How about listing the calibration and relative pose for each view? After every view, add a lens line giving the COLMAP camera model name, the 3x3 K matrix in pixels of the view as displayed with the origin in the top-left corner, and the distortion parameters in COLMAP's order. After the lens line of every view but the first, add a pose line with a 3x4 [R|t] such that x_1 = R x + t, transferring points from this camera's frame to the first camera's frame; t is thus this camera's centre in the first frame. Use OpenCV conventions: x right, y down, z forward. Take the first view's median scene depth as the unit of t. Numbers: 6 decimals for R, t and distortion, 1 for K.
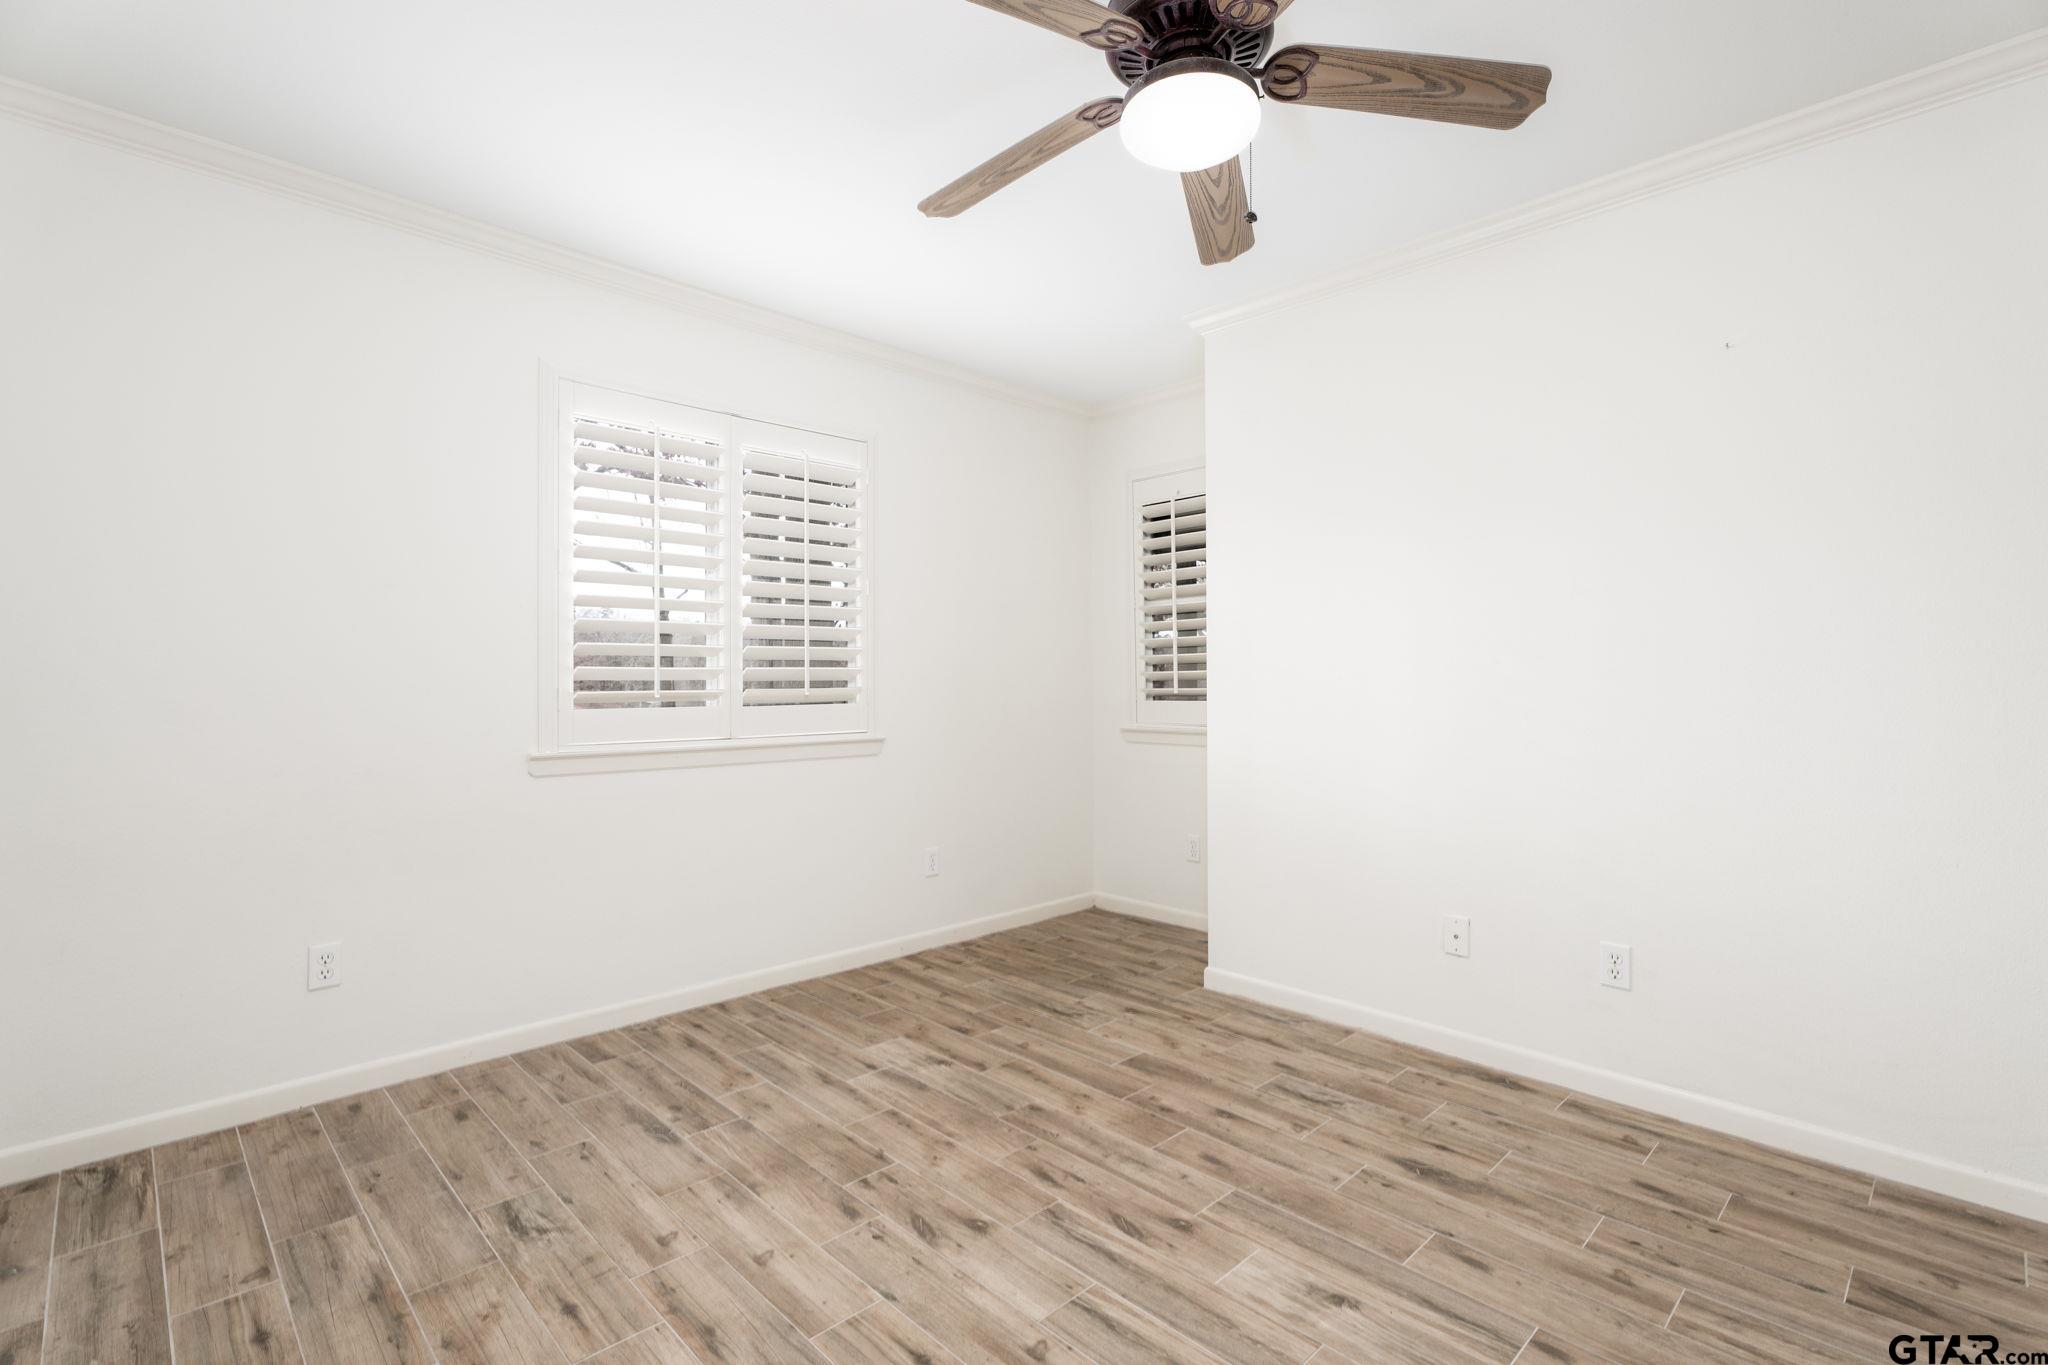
lens RADIAL K [[919.8, 0, 1043.6], [0, 919.8, 670.1], [0, 0, 1]] dist [0.001391, -0.002091]
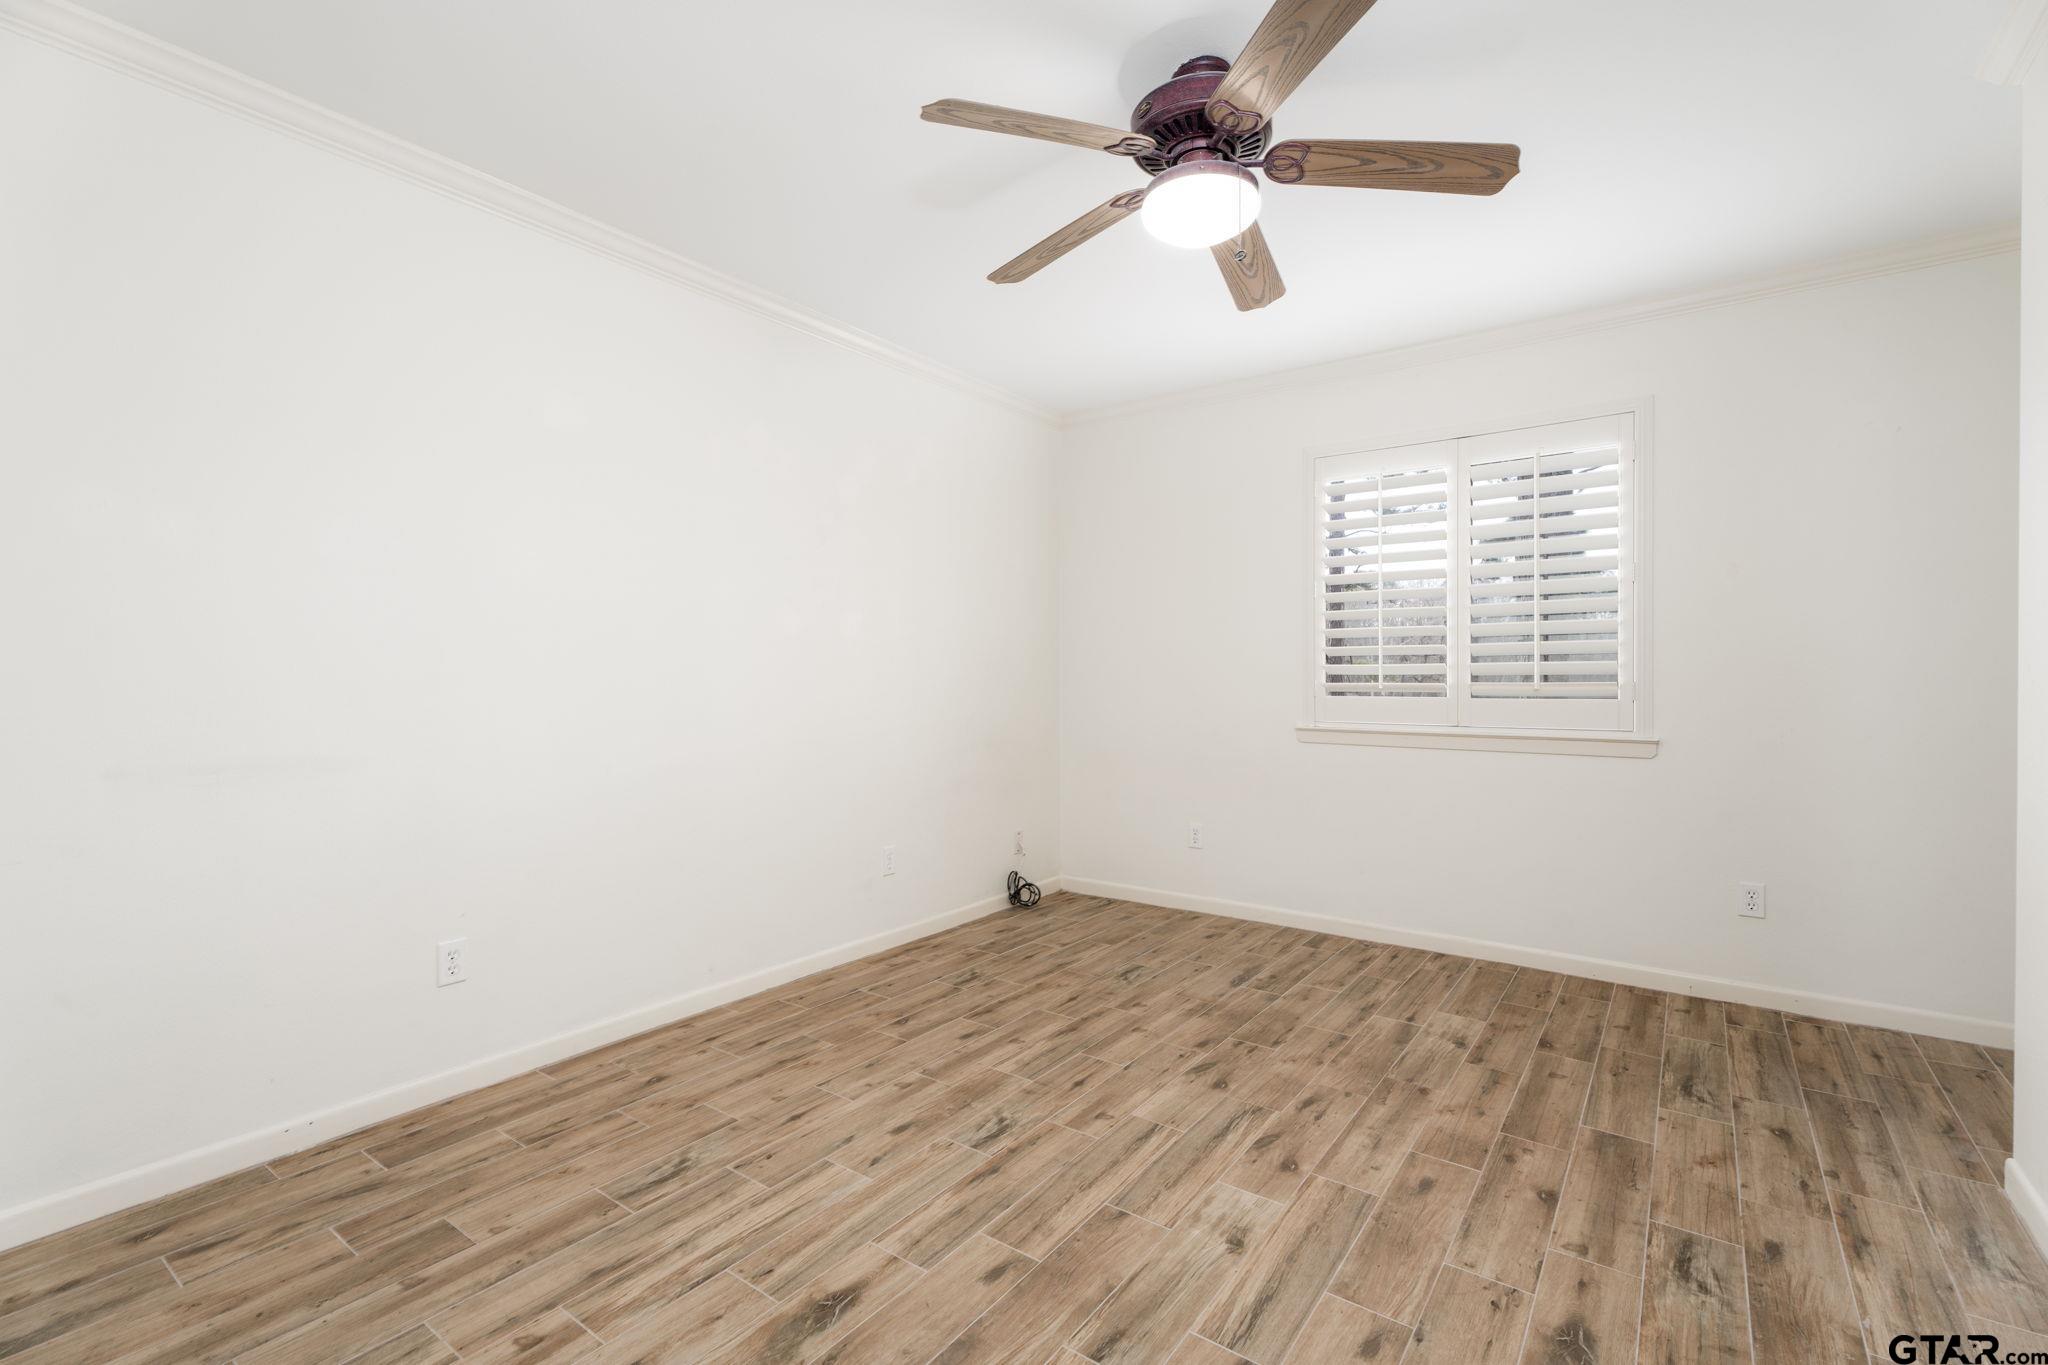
lens RADIAL K [[919.8, 0, 1034.8], [0, 919.8, 681.9], [0, 0, 1]] dist [0.001391, -0.002091]
pose [[0.169921, 0.009184, -0.985415, 0.863280], [0.012687, 0.999853, 0.011506, 0.000771], [0.985376, -0.014457, 0.169779, 0.375038]]
